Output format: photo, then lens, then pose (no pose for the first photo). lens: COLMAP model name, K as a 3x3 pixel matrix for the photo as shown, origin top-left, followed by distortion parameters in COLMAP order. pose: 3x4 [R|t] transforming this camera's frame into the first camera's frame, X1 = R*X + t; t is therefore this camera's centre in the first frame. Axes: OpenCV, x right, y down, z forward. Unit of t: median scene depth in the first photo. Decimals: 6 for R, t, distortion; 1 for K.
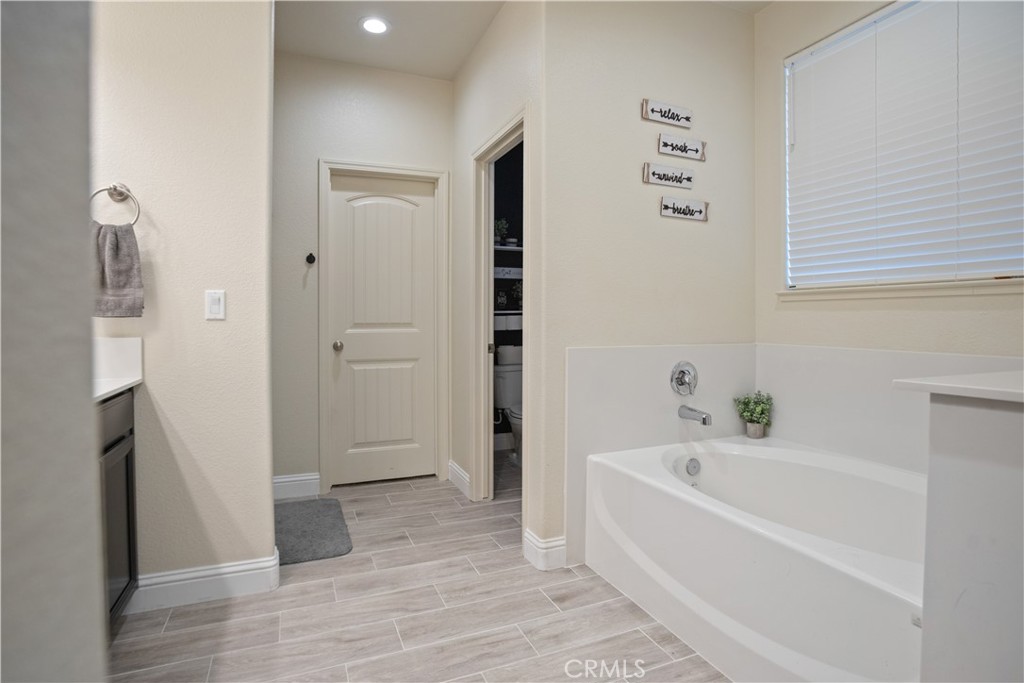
lens RADIAL K [[517.0, 0, 496.3], [0, 517.0, 321.6], [0, 0, 1]] dist [-0.059865, 0.027703]
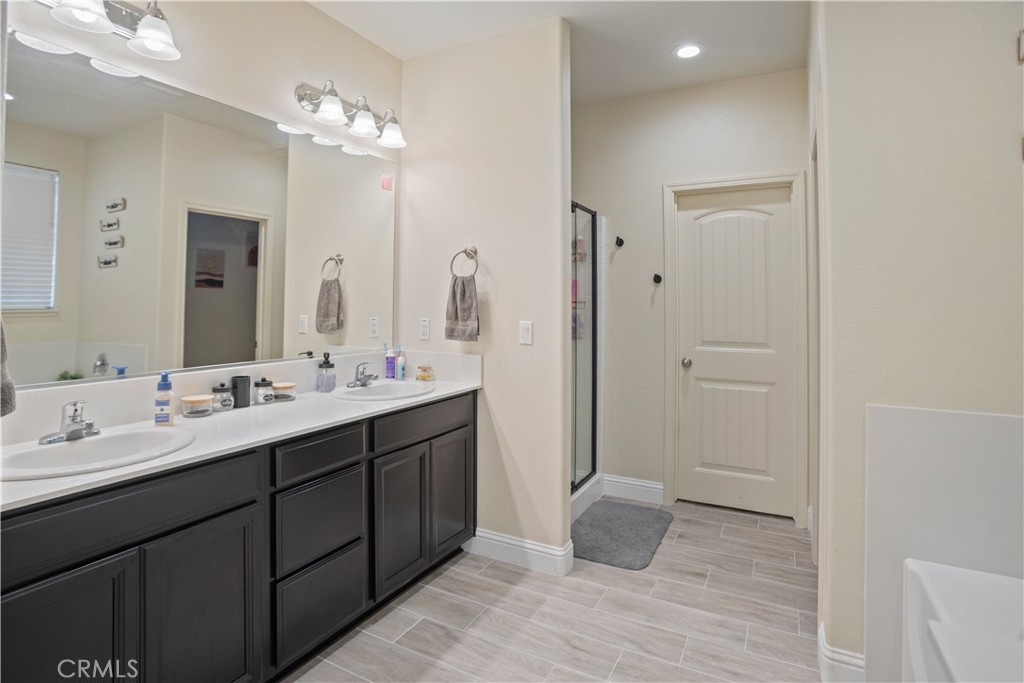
lens RADIAL K [[517.0, 0, 518.5], [0, 517.0, 291.7], [0, 0, 1]] dist [-0.059865, 0.027703]
pose [[0.659332, -0.012041, -0.751756, 0.391661], [-0.017039, 0.999376, -0.030951, -0.091467], [0.751659, 0.033216, 0.658715, 0.128793]]
